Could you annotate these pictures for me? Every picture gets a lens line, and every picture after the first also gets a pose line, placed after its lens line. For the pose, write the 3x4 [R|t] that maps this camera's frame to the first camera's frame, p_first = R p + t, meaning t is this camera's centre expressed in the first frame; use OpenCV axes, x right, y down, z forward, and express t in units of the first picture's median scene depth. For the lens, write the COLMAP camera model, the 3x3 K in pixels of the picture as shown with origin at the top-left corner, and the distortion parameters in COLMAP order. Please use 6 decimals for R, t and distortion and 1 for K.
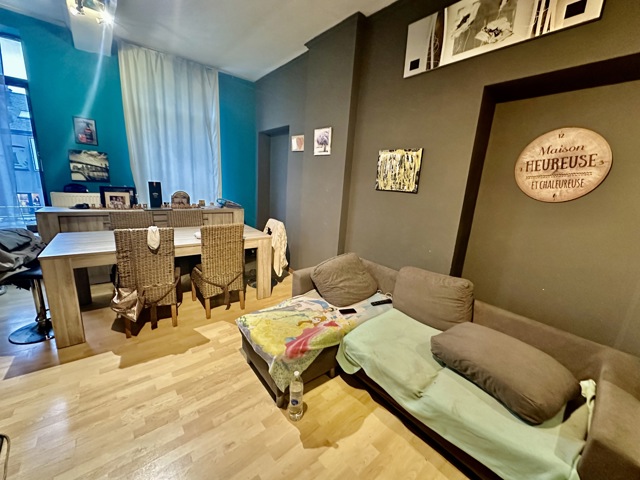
lens RADIAL K [[253.3, 0, 320.5], [0, 253.3, 238.9], [0, 0, 1]] dist [-0.006020, 0.001033]
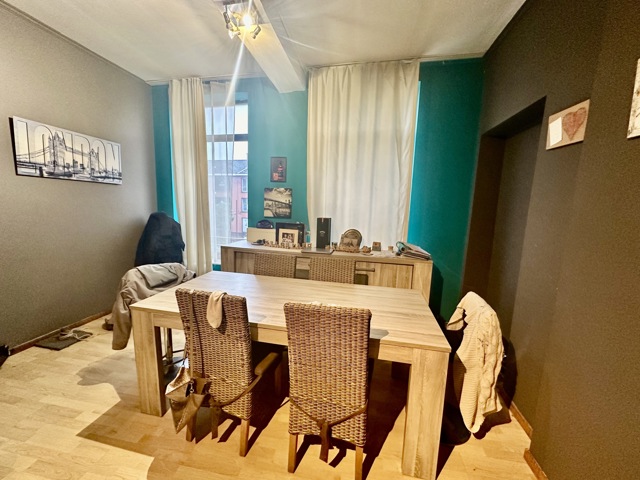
lens RADIAL K [[253.3, 0, 320.3], [0, 253.3, 240.2], [0, 0, 1]] dist [-0.006020, 0.001033]
pose [[0.642380, 0.063991, -0.763710, -0.022366], [-0.157502, 0.986260, -0.049841, -0.114537], [0.750028, 0.152302, 0.643632, 0.486918]]
